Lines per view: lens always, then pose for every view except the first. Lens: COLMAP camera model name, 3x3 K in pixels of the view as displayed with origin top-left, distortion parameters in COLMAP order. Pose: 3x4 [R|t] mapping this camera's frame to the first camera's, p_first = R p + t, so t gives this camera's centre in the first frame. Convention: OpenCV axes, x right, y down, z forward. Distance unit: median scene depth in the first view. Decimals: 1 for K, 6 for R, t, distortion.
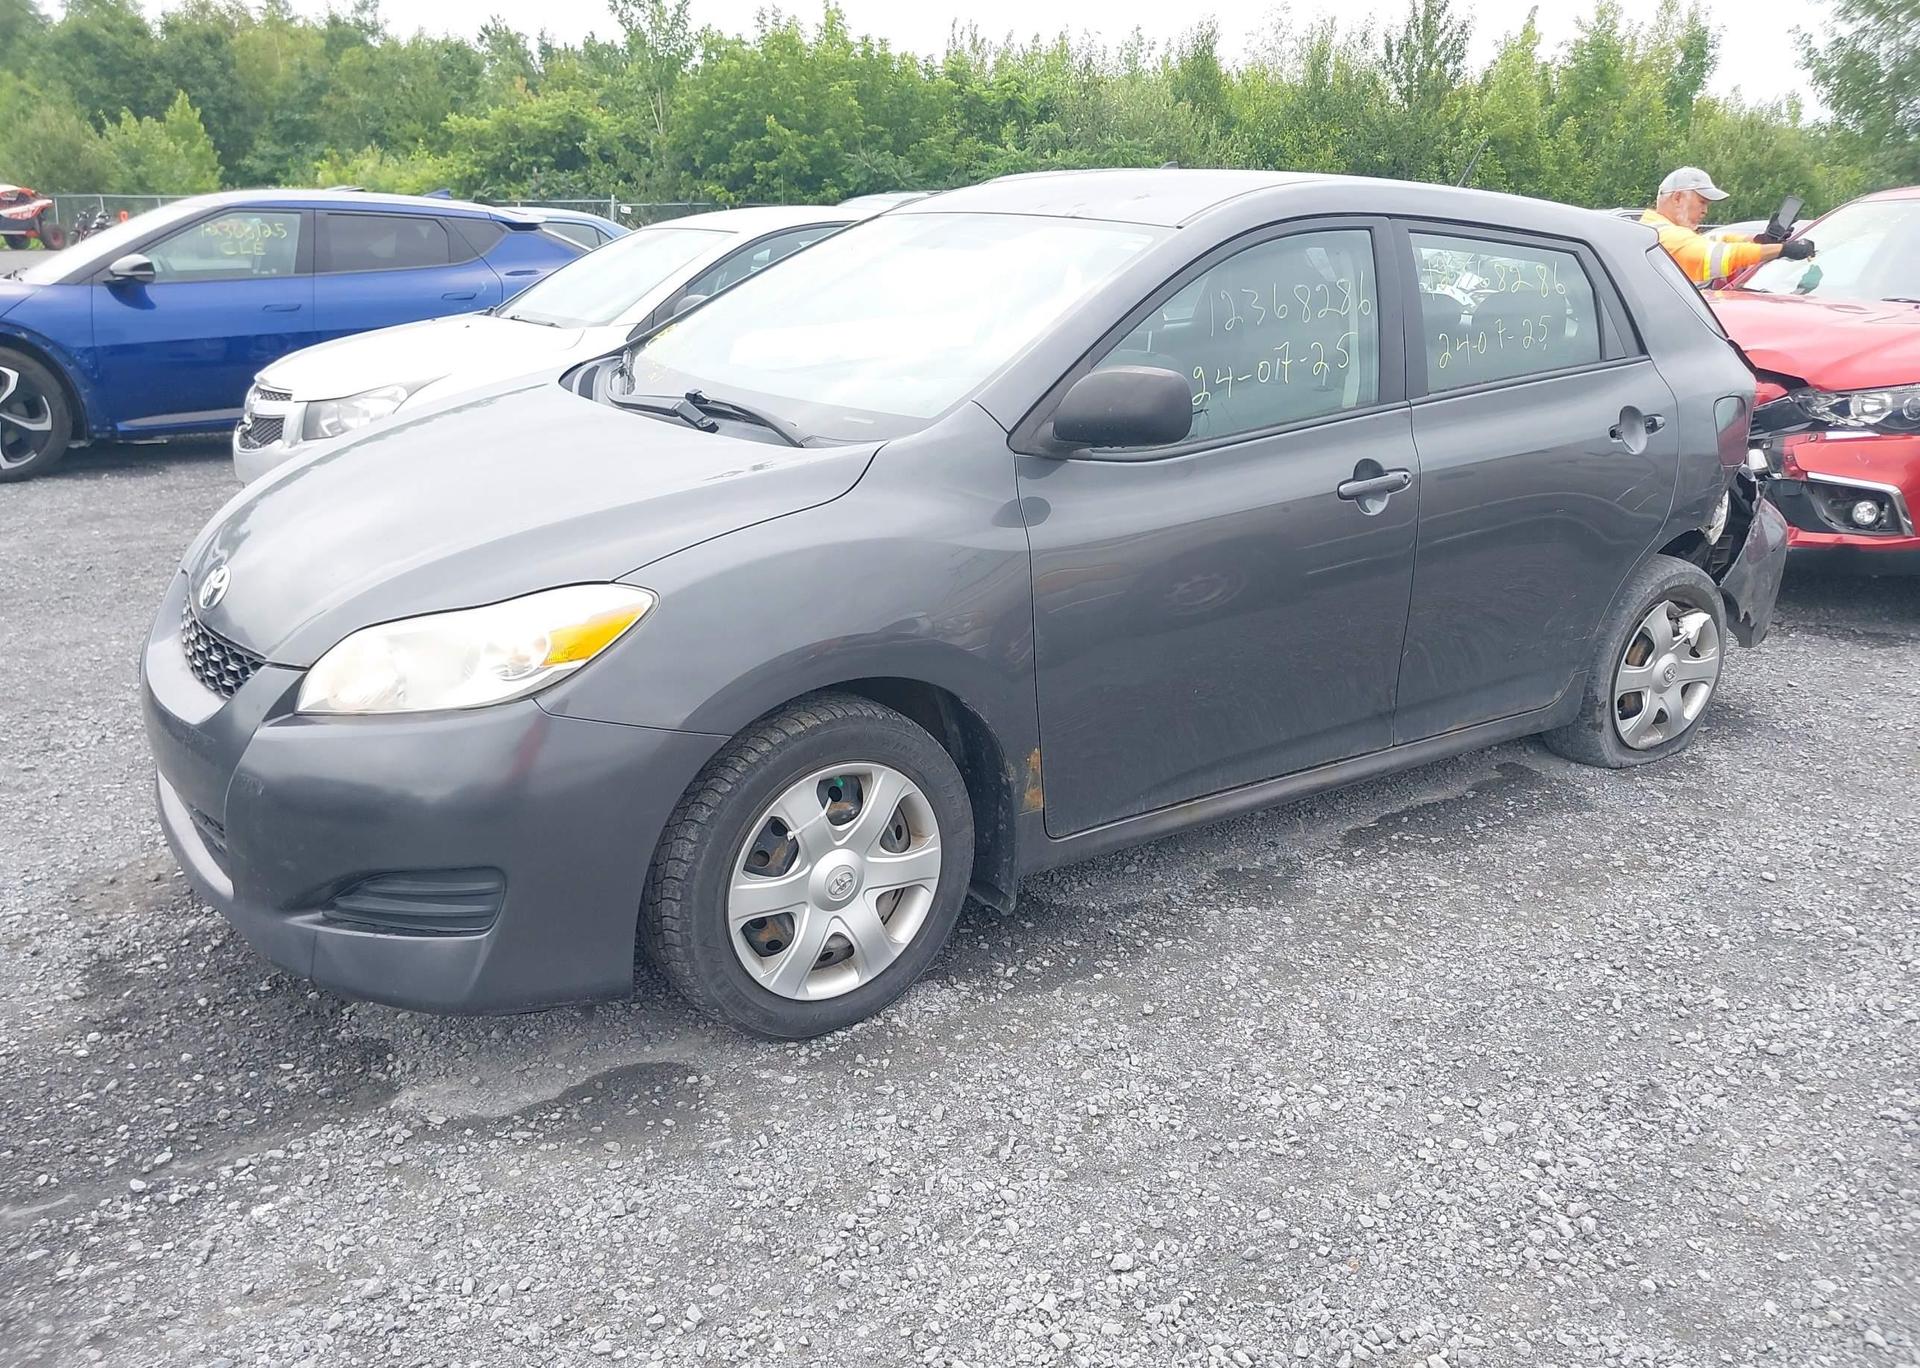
lens RADIAL K [[1546.1, 0, 960.0], [0, 1546.1, 684.0], [0, 0, 1]] dist [0.012363, -0.029930]
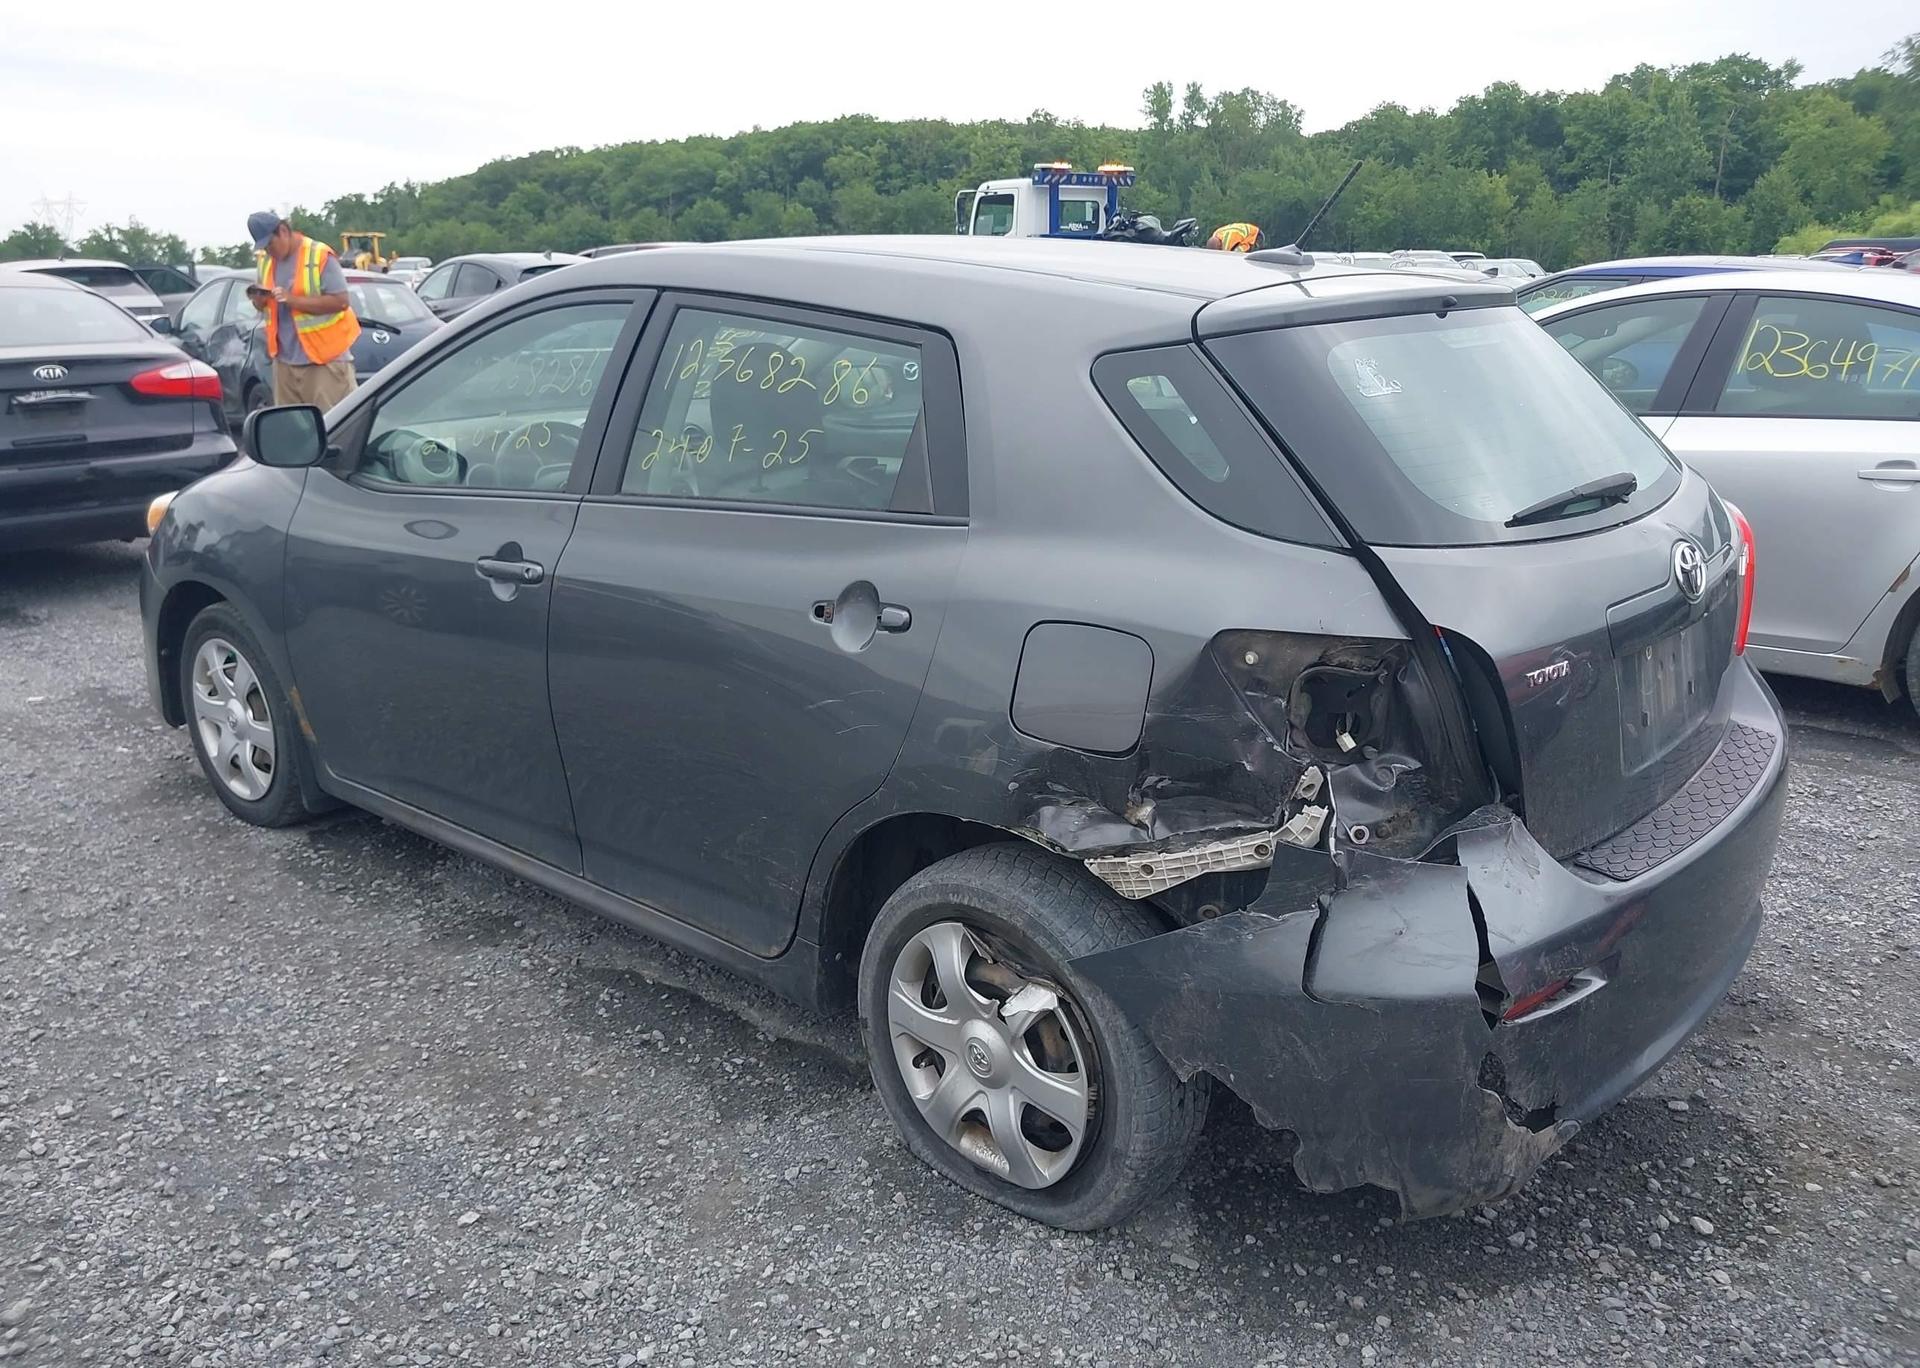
lens RADIAL K [[1524.6, 0, 941.8], [0, 1524.6, 683.6], [0, 0, 1]] dist [0.029248, -0.038657]
pose [[0.231707, 0.247885, -0.940673, 1.209454], [-0.282112, 0.942556, 0.178891, -0.300934], [0.930980, 0.223925, 0.288328, 0.980022]]
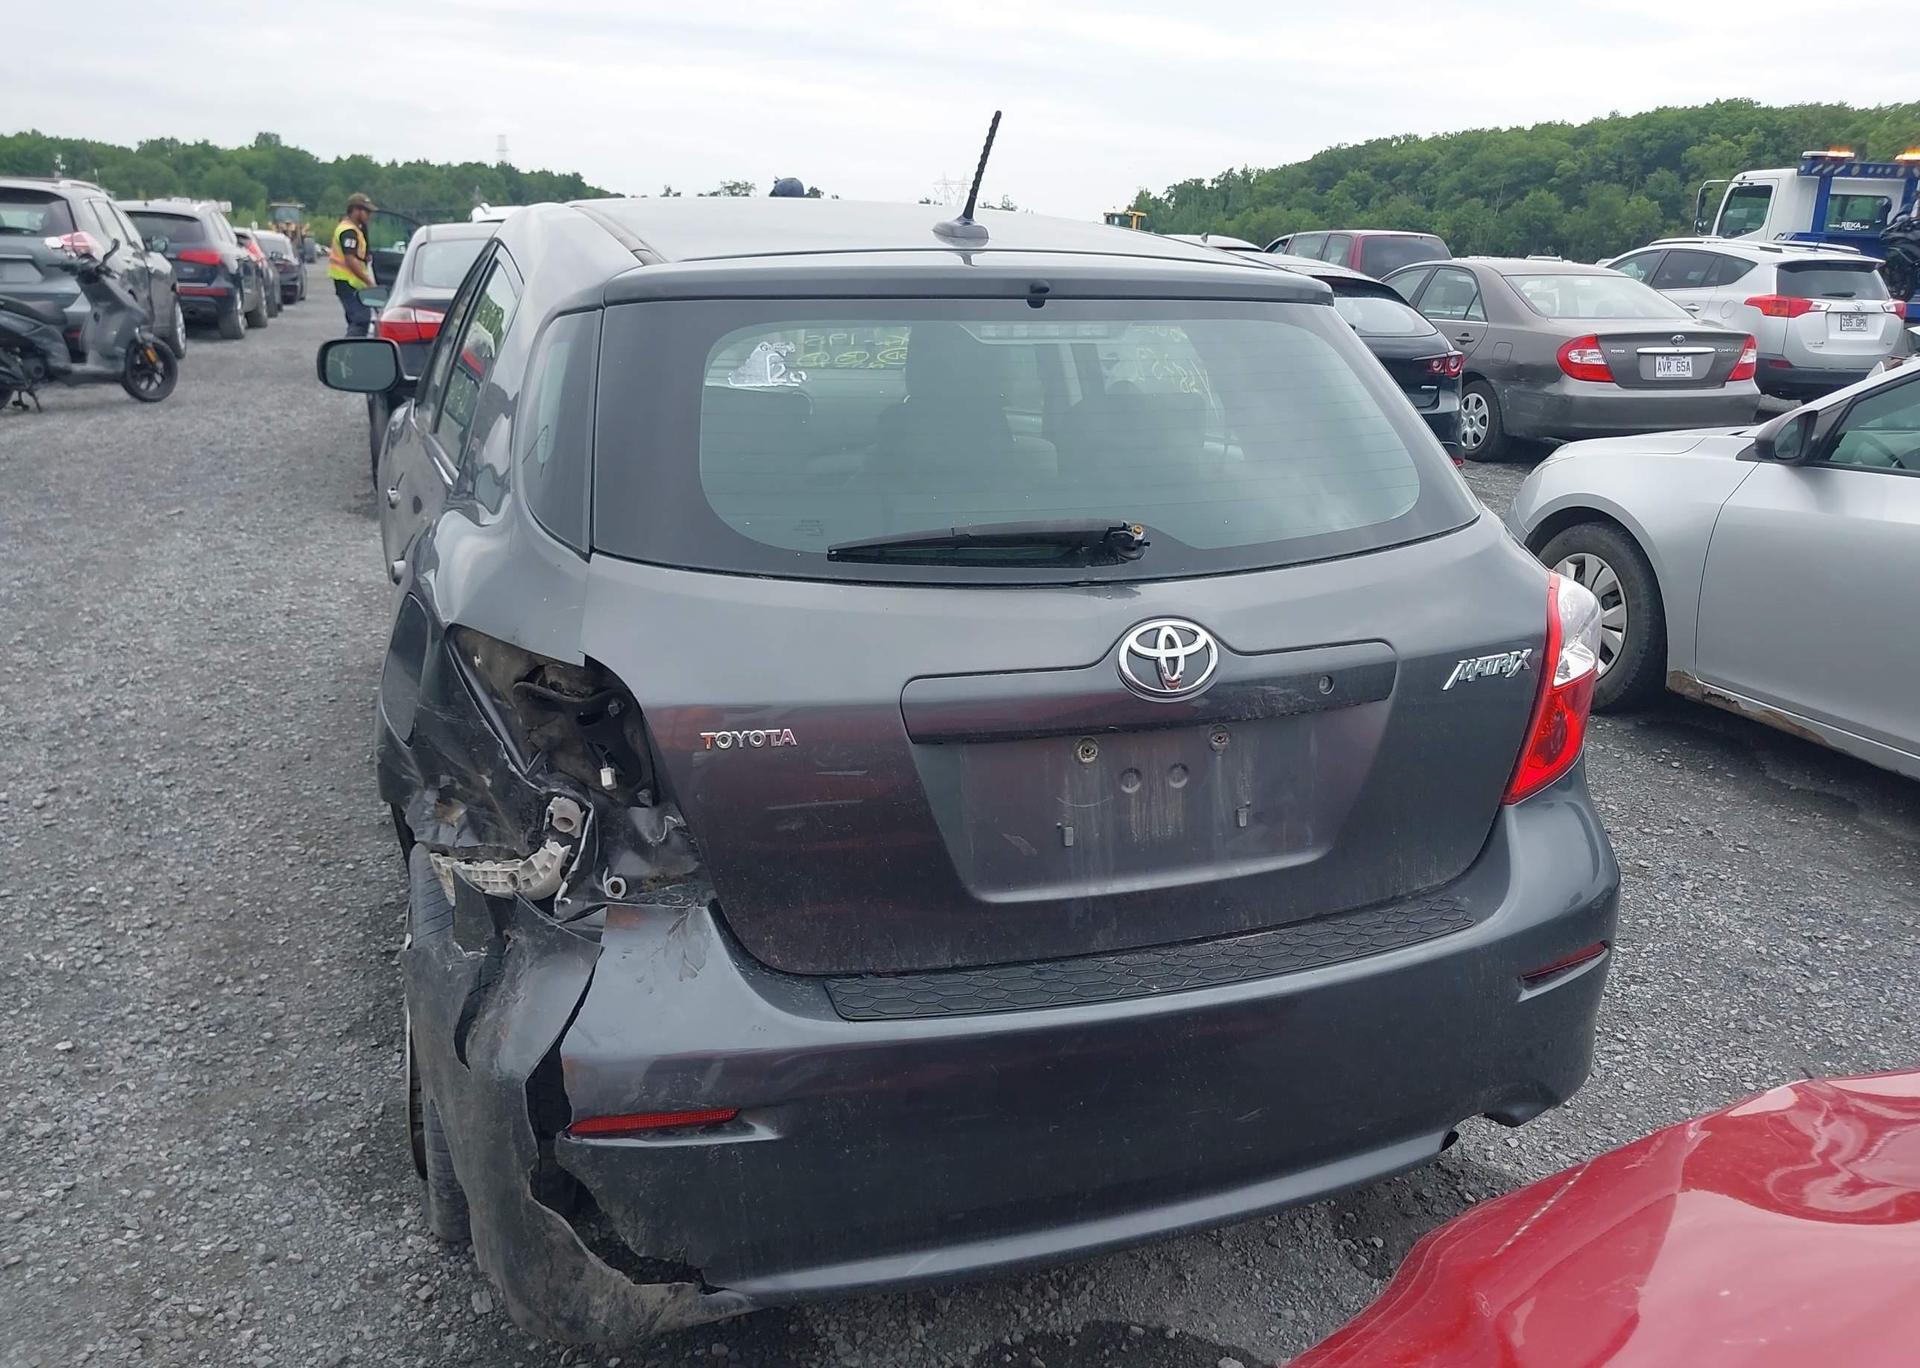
lens RADIAL K [[1484.1, 0, 954.8], [0, 1484.1, 688.9], [0, 0, 1]] dist [0.069715, -0.035424]
pose [[-0.265683, 0.259441, -0.928495, 1.109289], [-0.329979, 0.880462, 0.340441, -0.463787], [0.905829, 0.396833, -0.148314, 1.508460]]
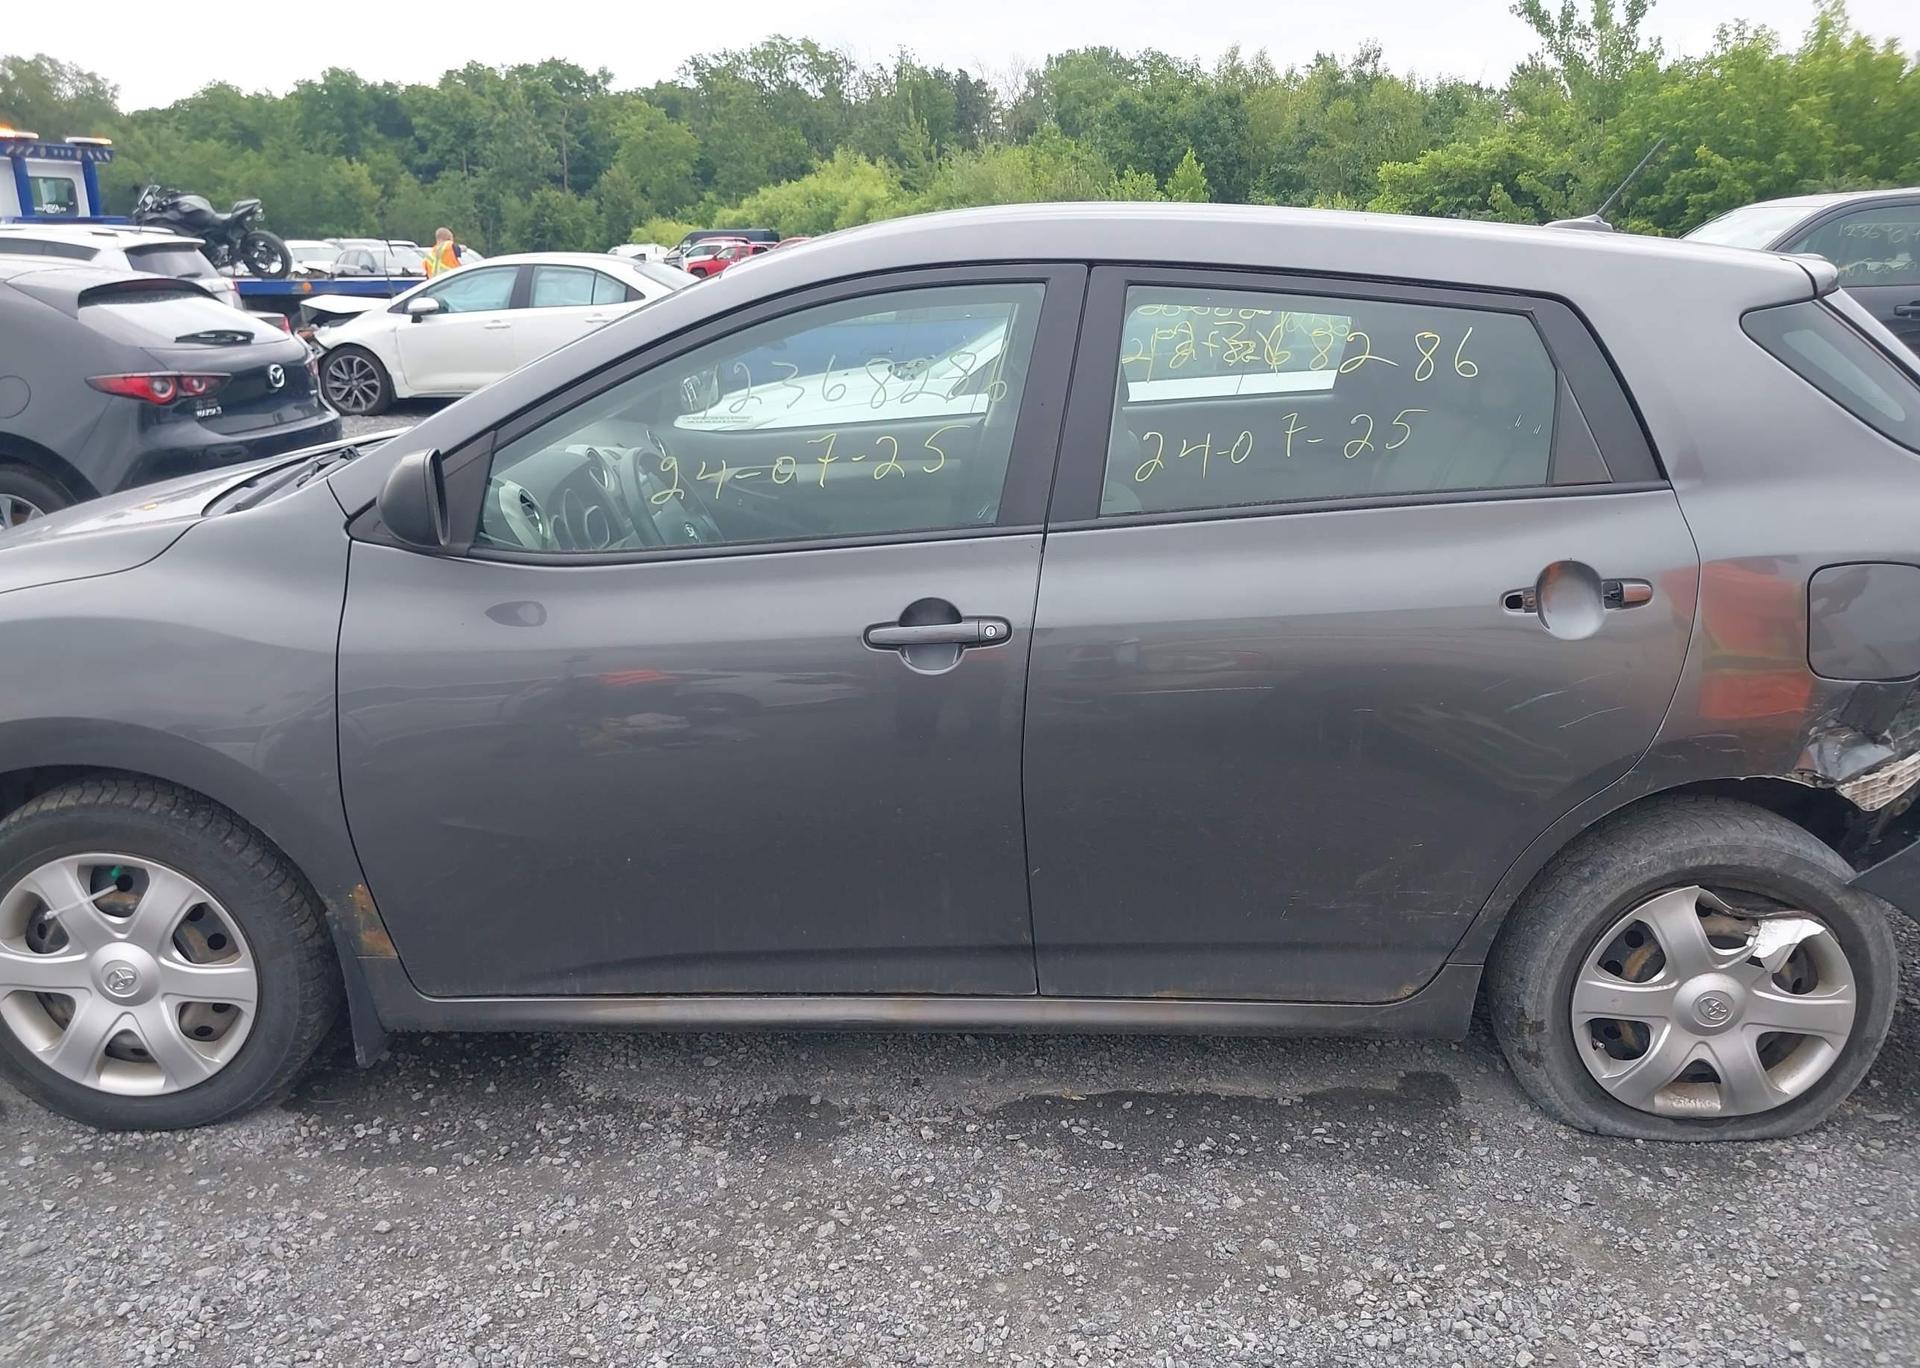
lens RADIAL K [[1524.6, 0, 941.8], [0, 1524.6, 683.6], [0, 0, 1]] dist [0.029248, -0.038657]
pose [[0.805012, 0.147636, -0.574595, 0.674777], [-0.160299, 0.986645, 0.028928, -0.124858], [0.571192, 0.068820, 0.817926, 0.411795]]
